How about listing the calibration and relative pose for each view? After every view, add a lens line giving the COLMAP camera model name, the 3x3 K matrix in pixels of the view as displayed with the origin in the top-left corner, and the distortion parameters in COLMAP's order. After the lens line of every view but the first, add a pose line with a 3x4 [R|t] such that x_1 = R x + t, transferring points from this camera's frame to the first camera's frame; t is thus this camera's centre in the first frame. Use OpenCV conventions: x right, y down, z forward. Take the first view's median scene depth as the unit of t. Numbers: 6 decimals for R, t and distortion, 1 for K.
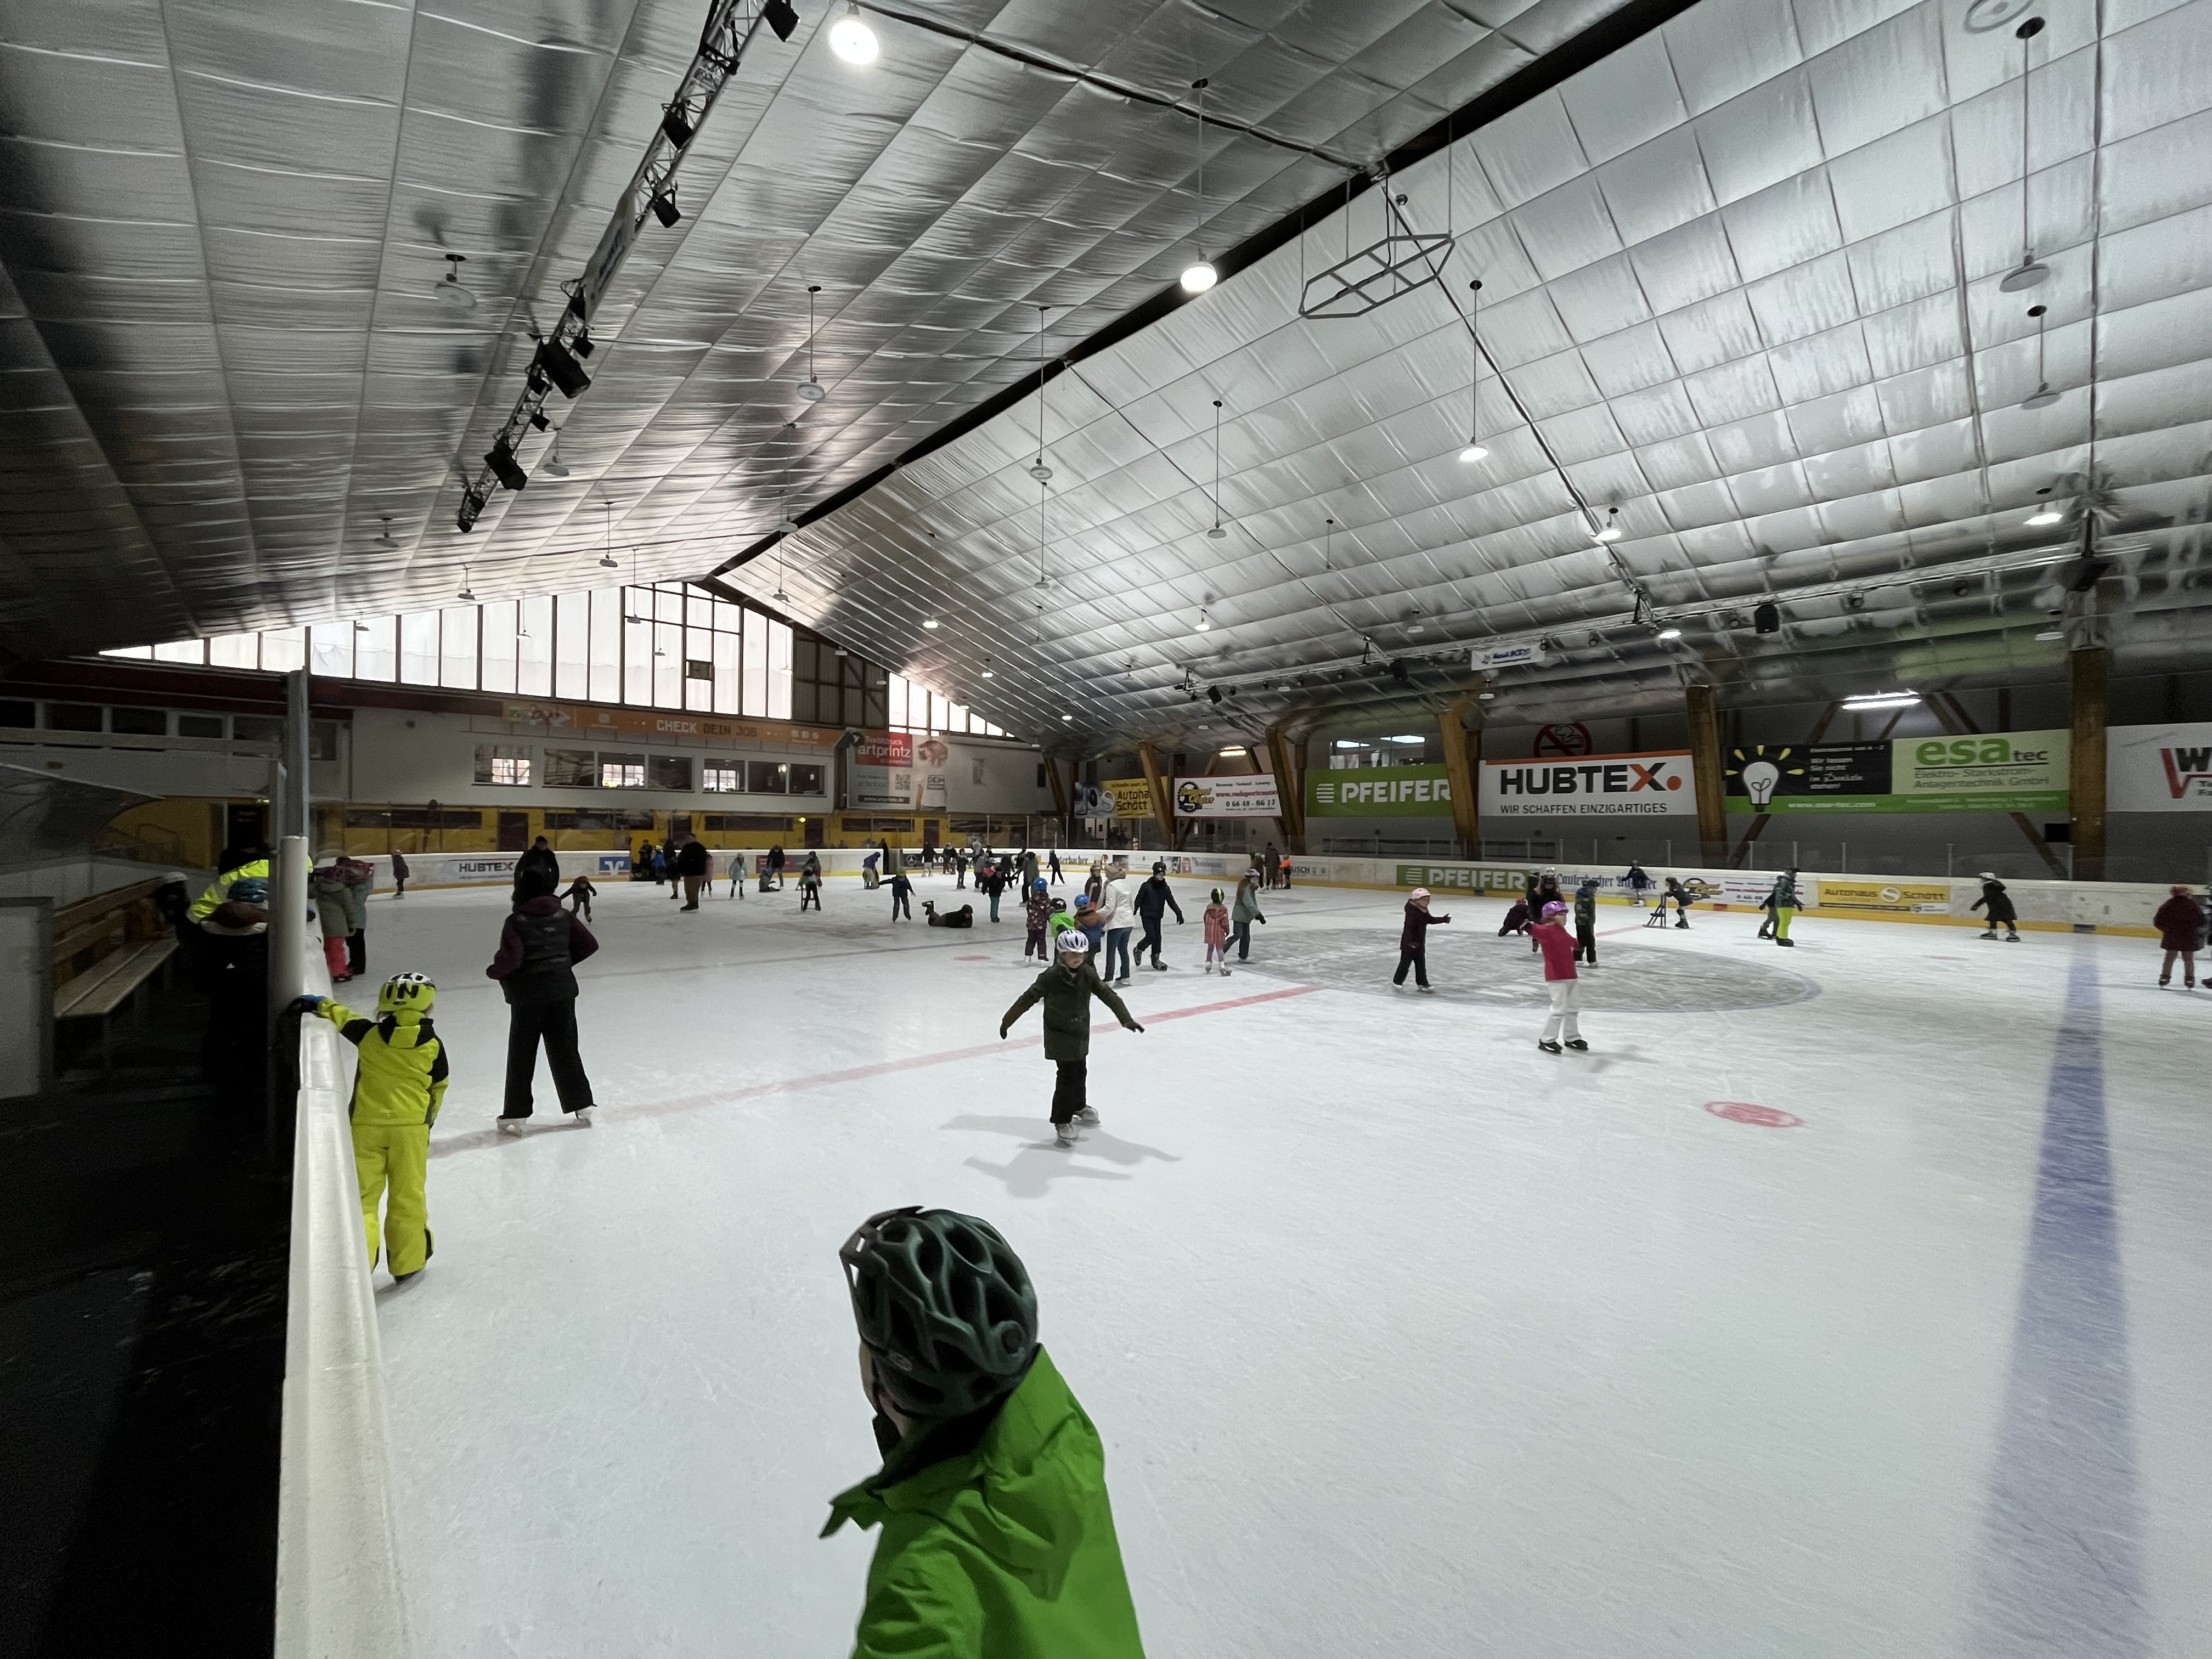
lens RADIAL K [[899.4, 0, 1093.4], [0, 899.4, 834.6], [0, 0, 1]] dist [-0.004489, 0.000006]
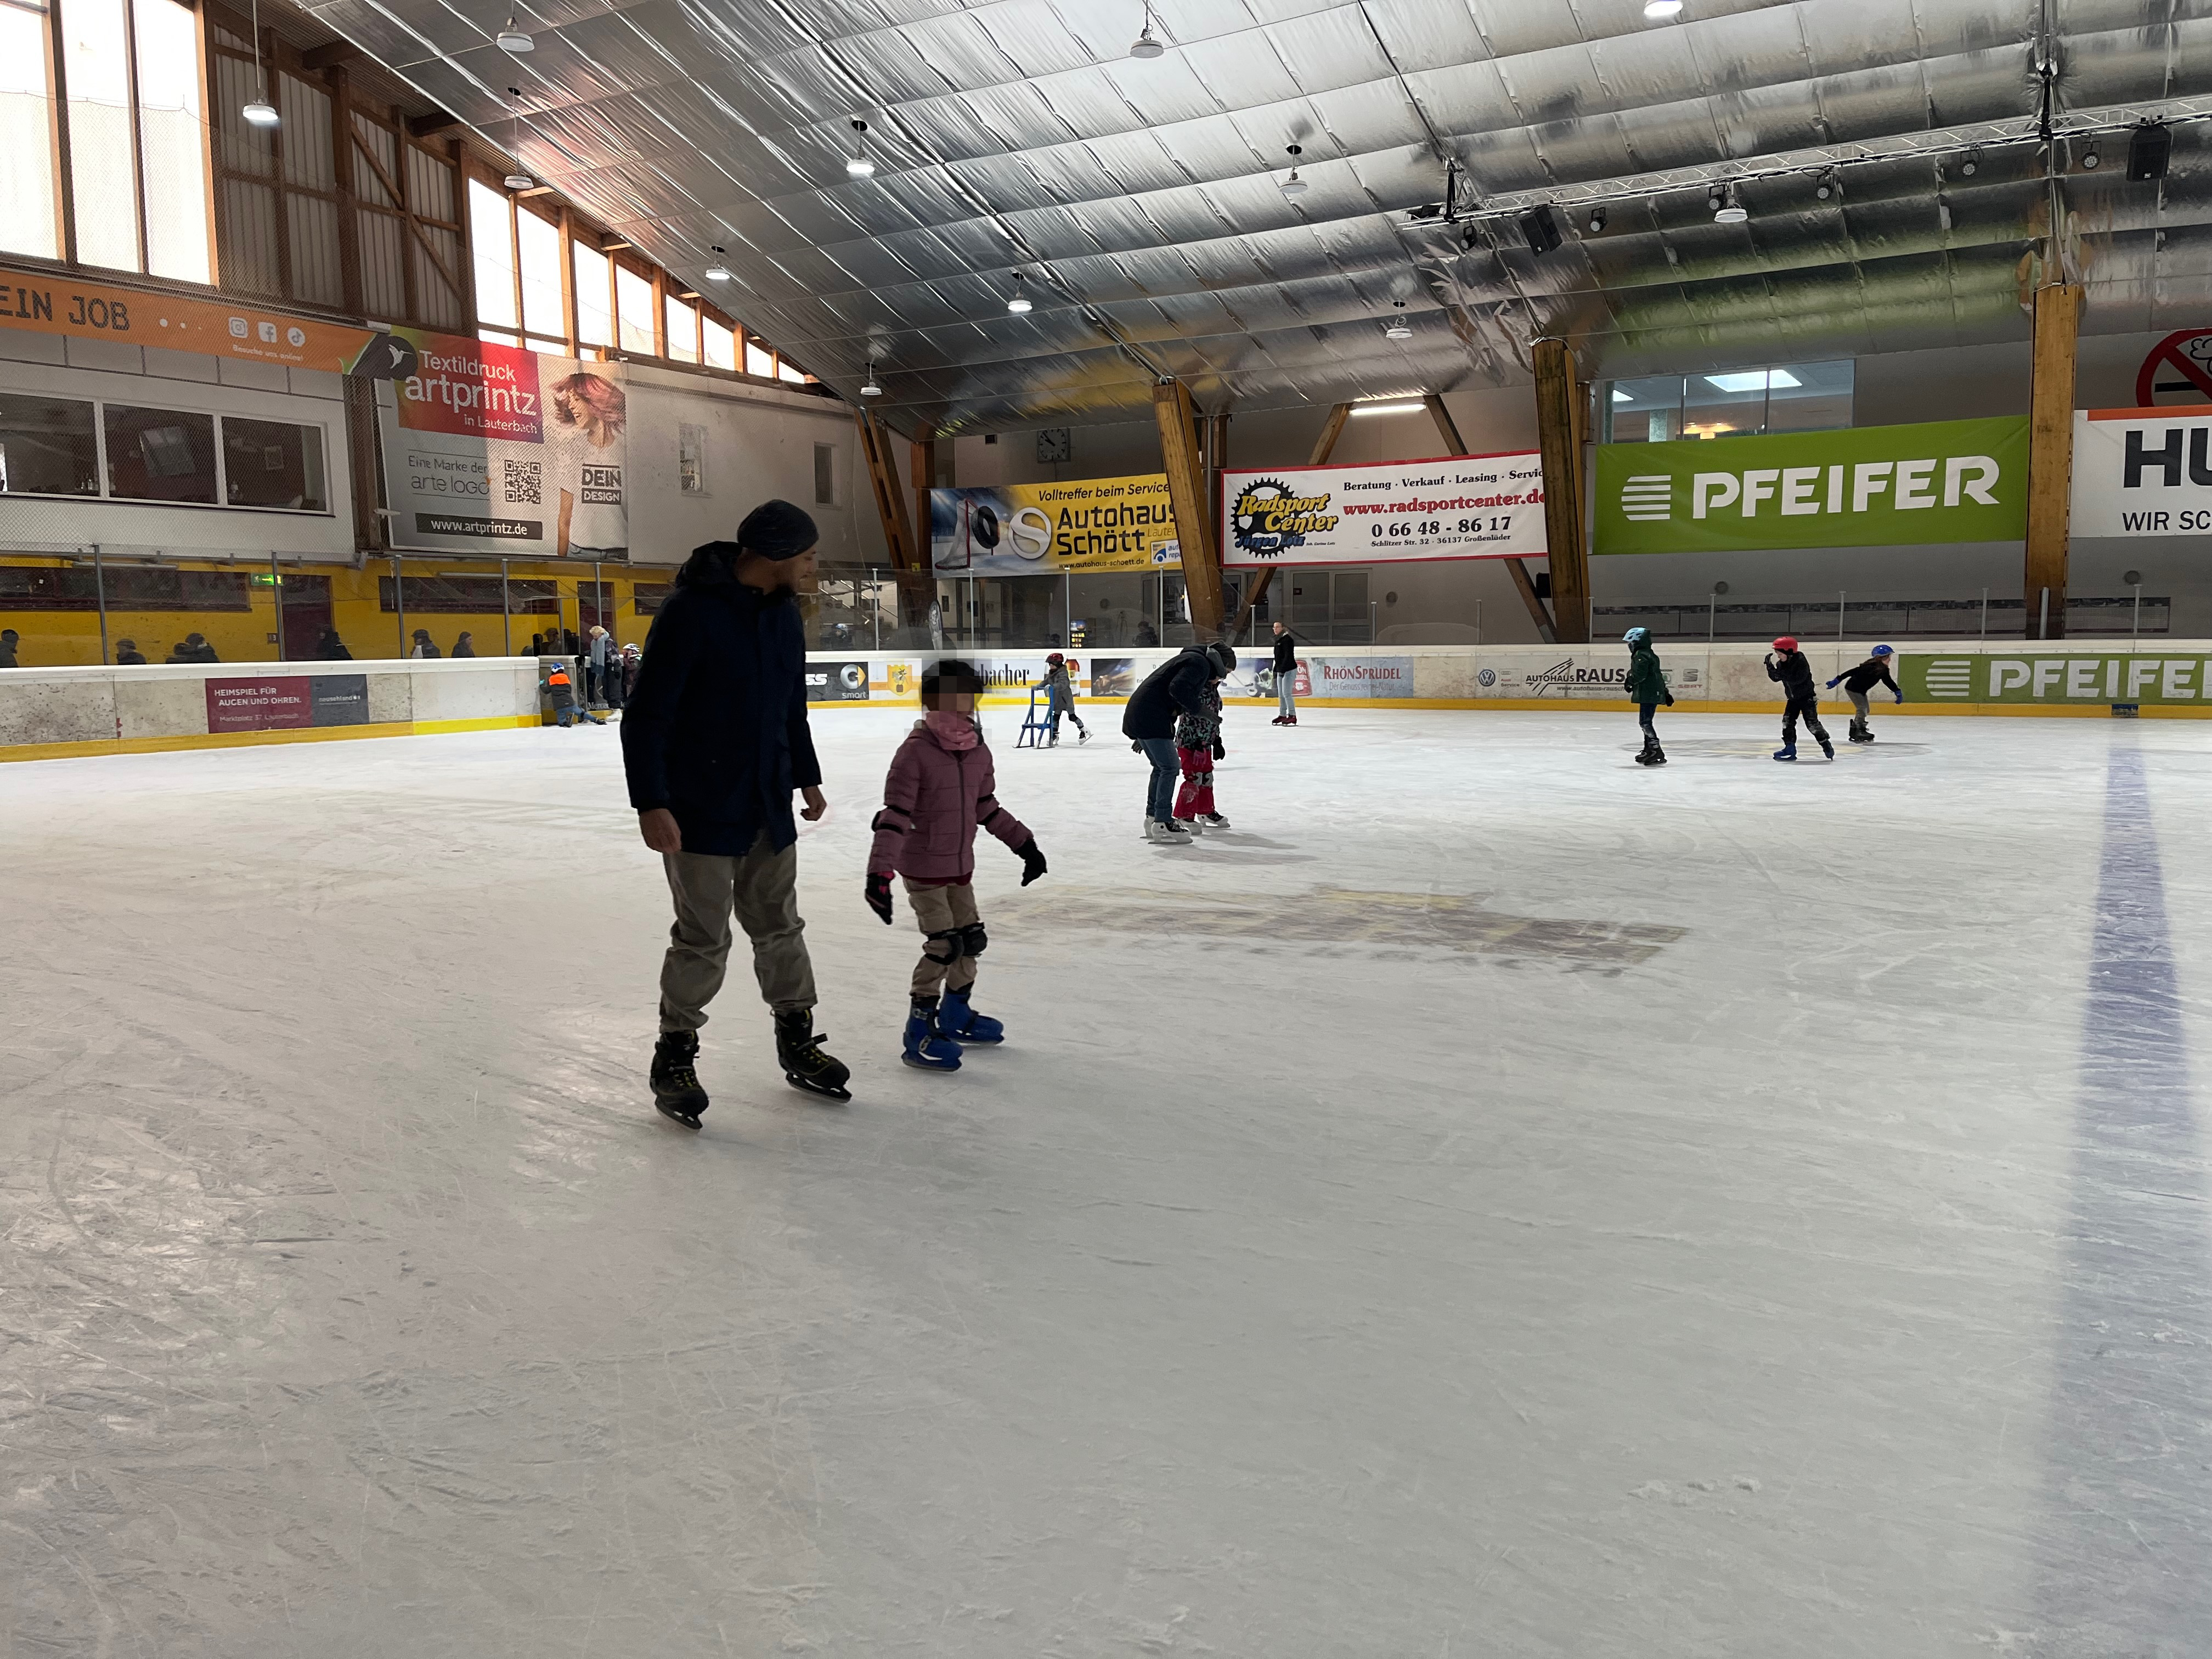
lens RADIAL K [[1664.6, 0, 1065.3], [0, 1664.6, 848.0], [0, 0, 1]] dist [0.048011, -0.068641]
pose [[0.954388, -0.057998, 0.292883, -0.246790], [0.021811, 0.991874, 0.125340, 0.013559], [-0.297772, -0.113235, 0.947897, 0.288436]]
